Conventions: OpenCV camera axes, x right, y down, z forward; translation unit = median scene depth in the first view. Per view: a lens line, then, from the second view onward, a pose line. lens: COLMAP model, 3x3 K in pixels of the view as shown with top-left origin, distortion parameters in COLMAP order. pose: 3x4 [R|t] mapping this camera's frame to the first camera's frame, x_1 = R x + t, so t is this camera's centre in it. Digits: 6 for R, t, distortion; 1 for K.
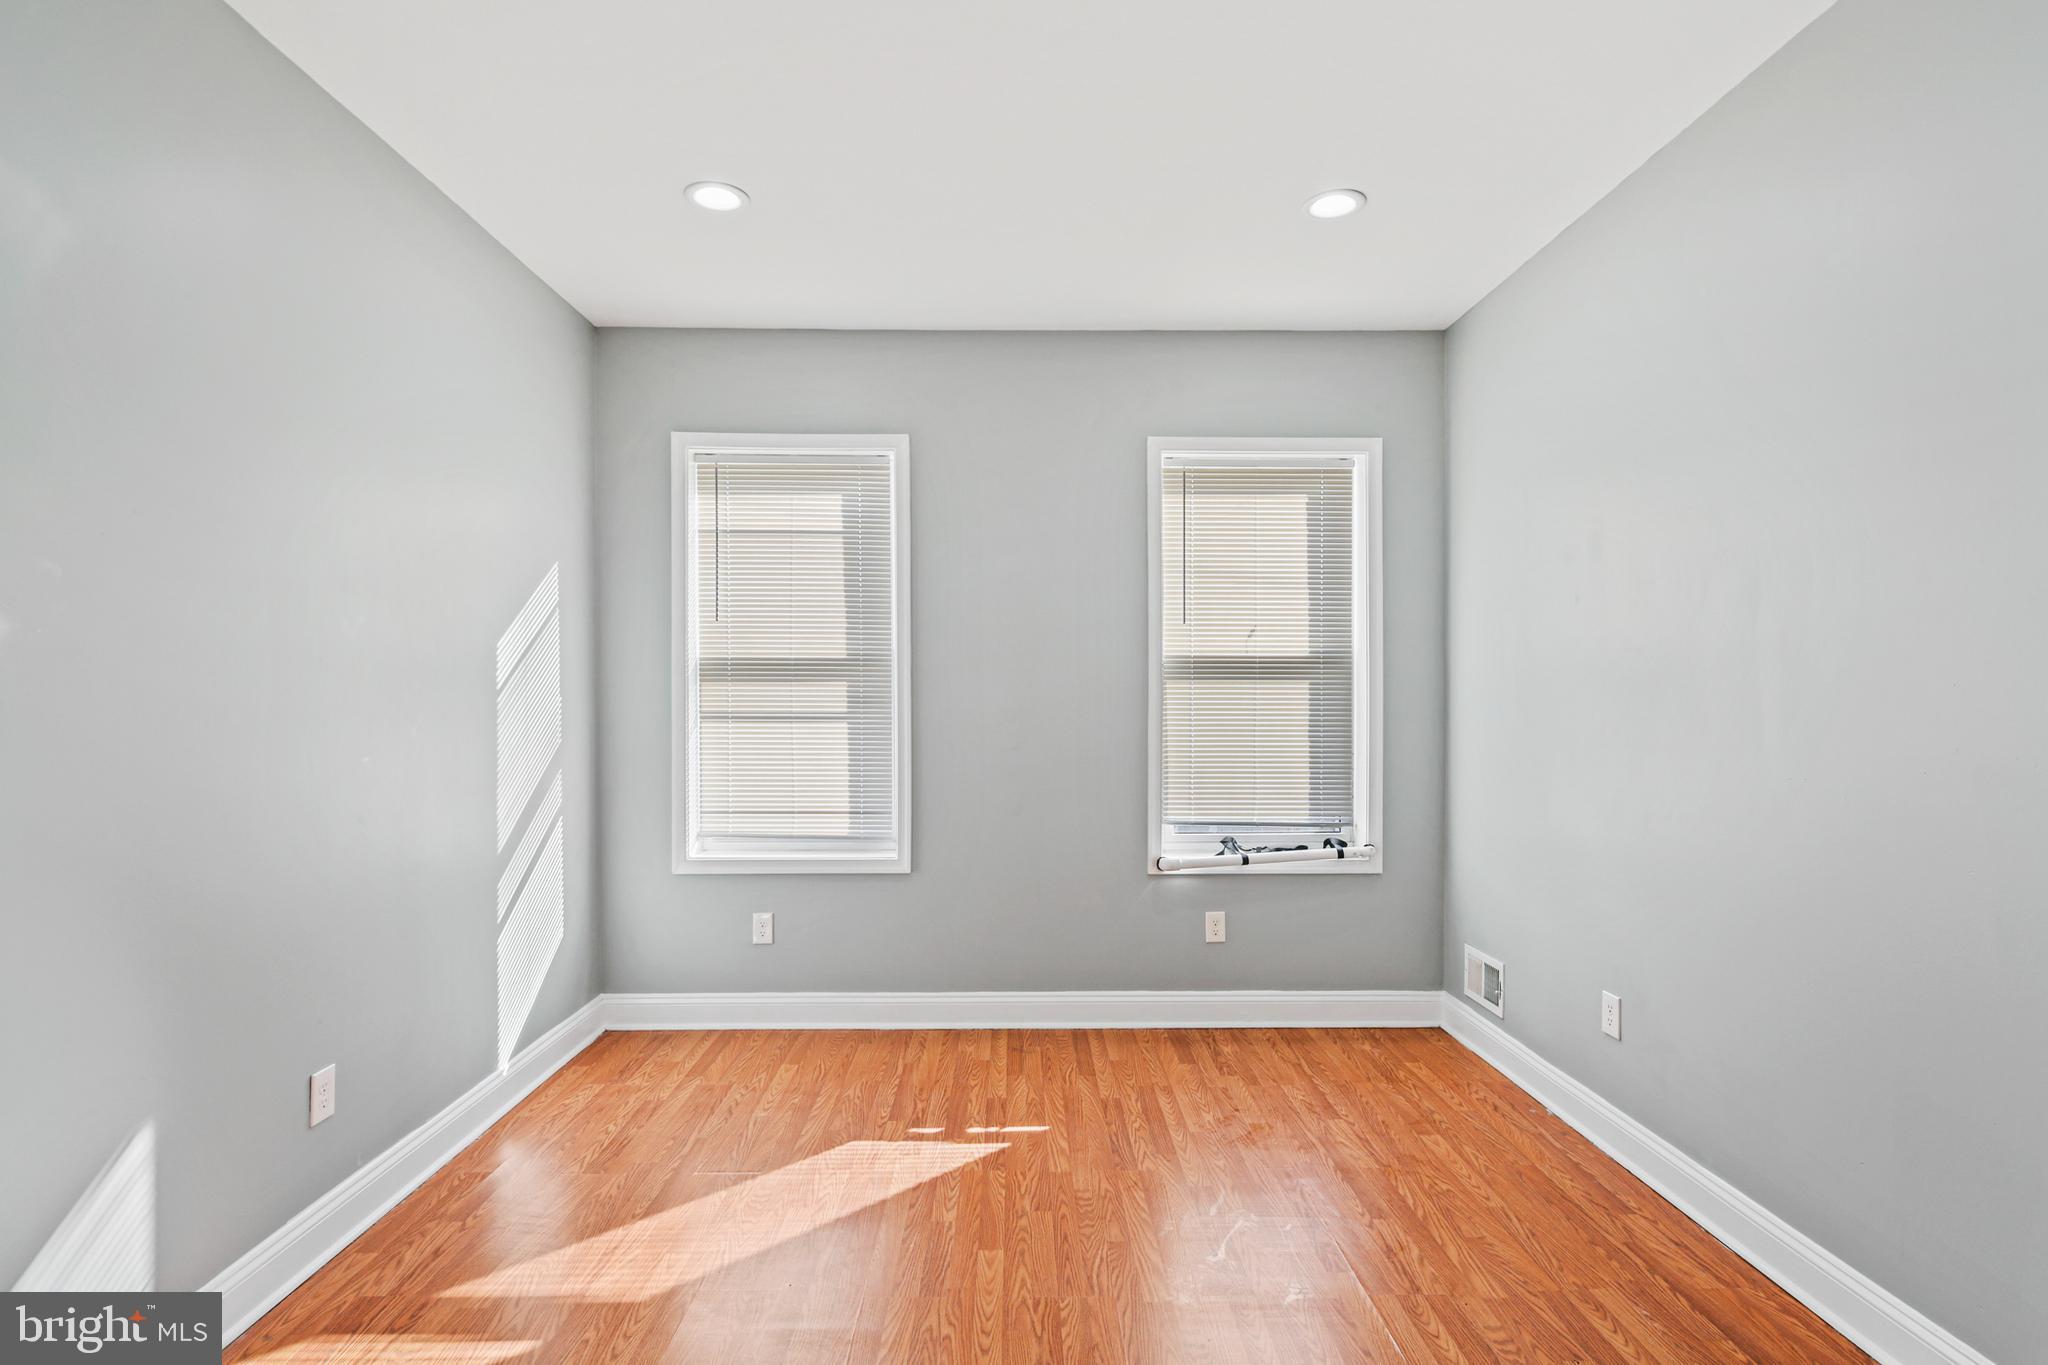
lens RADIAL K [[995.2, 0, 1024.0], [0, 995.2, 682.5], [0, 0, 1]] dist [0.001337, -0.005794]
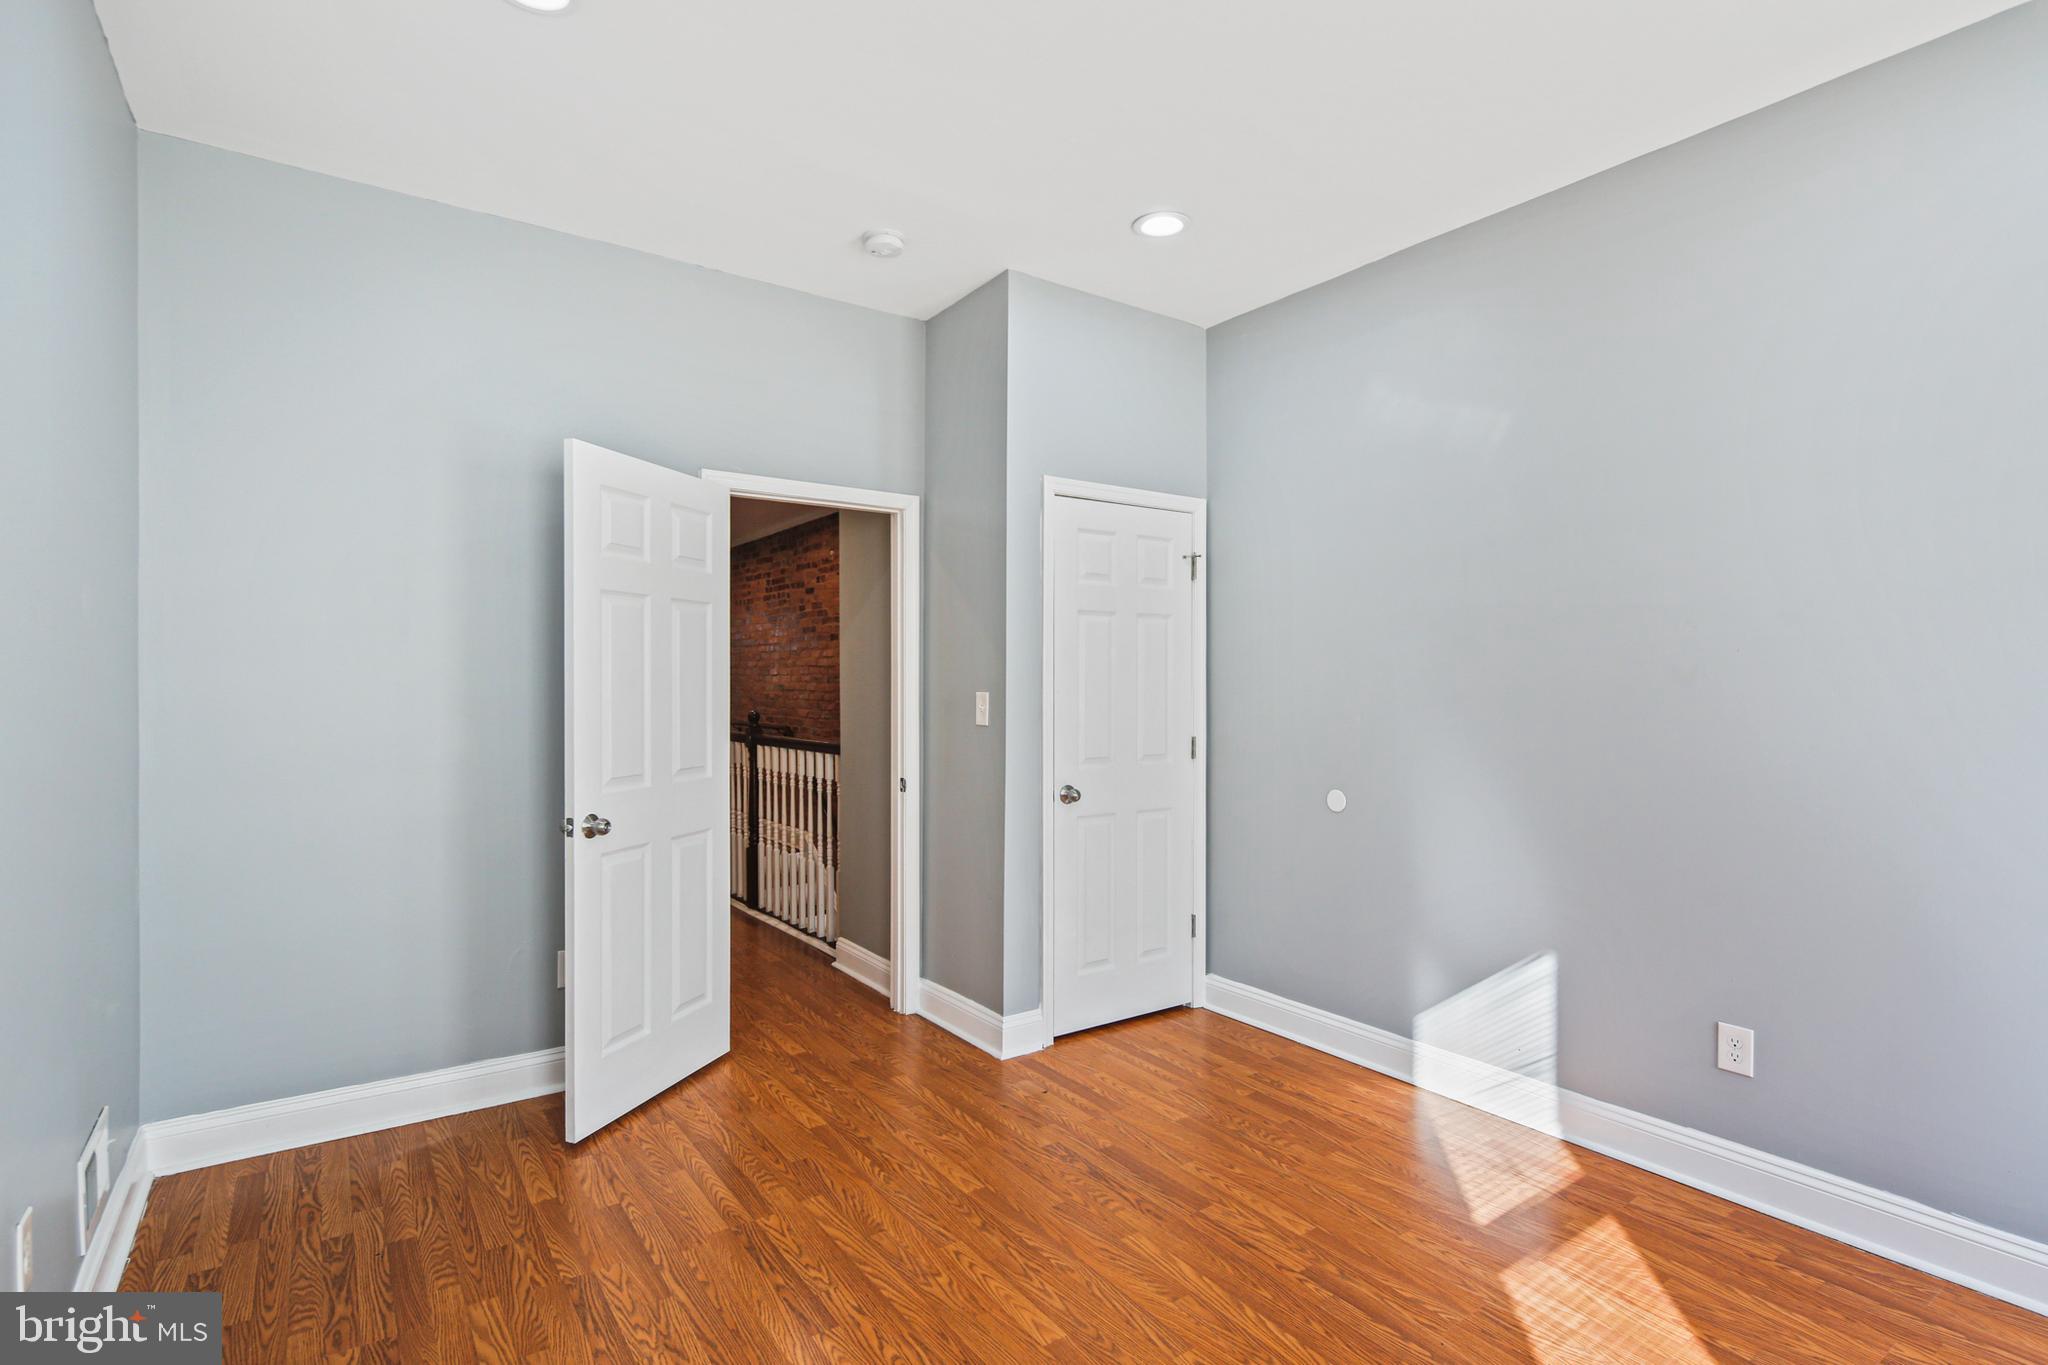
lens RADIAL K [[995.2, 0, 1024.0], [0, 995.2, 682.5], [0, 0, 1]] dist [0.001337, -0.005794]
pose [[-0.824726, -0.000177, -0.565533, 0.333675], [0.002003, 0.999993, -0.003234, 0.009518], [0.565529, -0.003800, -0.824719, 0.881710]]
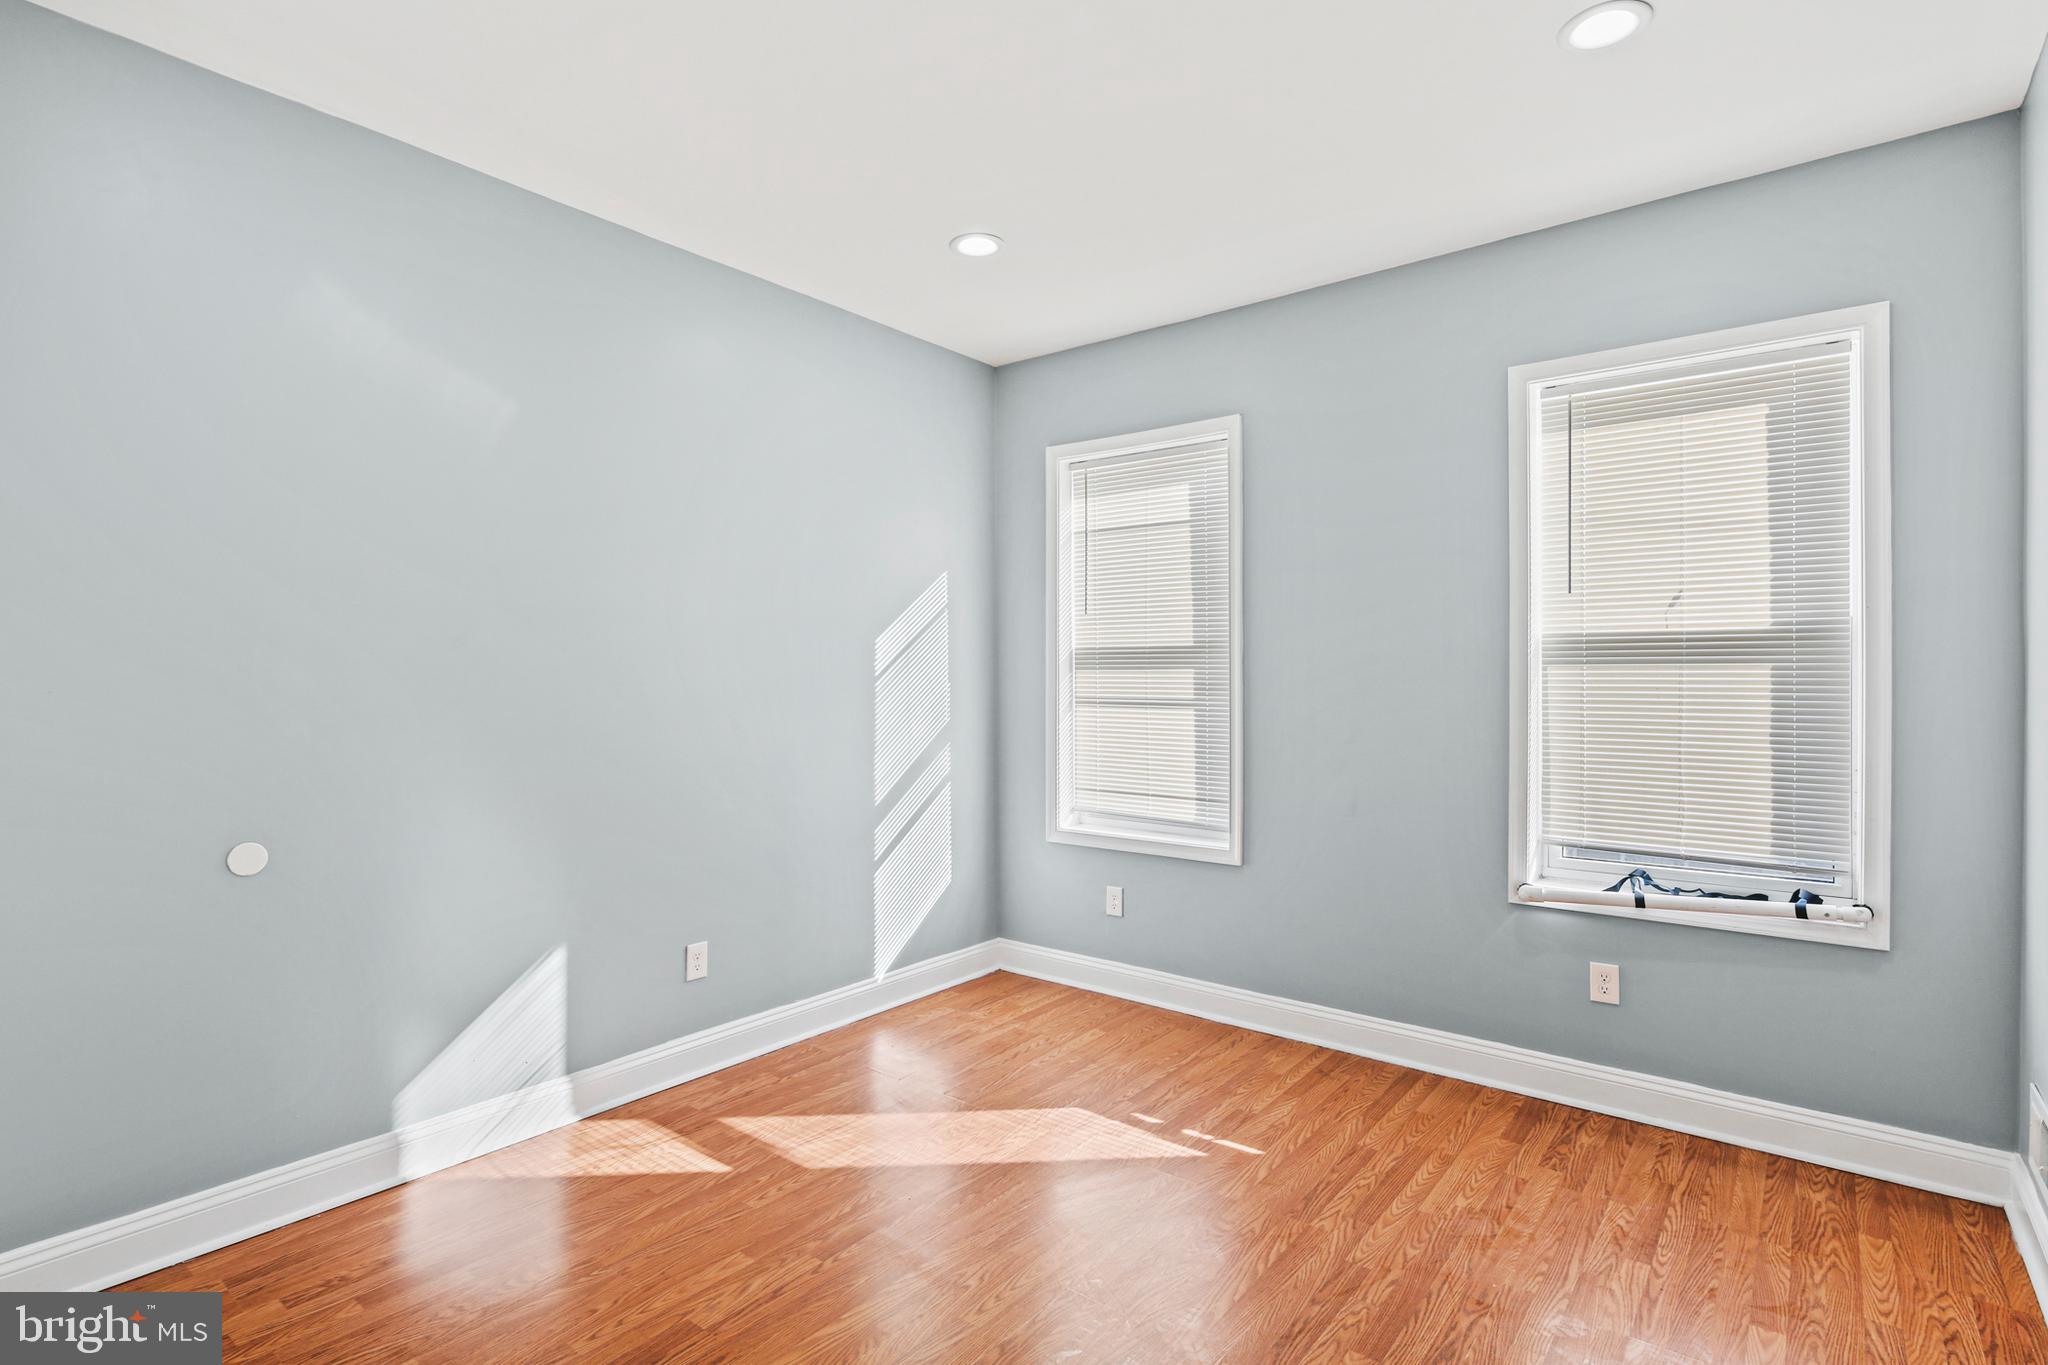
lens RADIAL K [[998.0, 0, 1026.5], [0, 998.0, 669.0], [0, 0, 1]] dist [0.000340, -0.004308]
pose [[0.772317, -0.005445, -0.635214, 0.346070], [0.004428, 0.999985, -0.003188, 0.001833], [0.635221, -0.000351, 0.772330, 0.117432]]
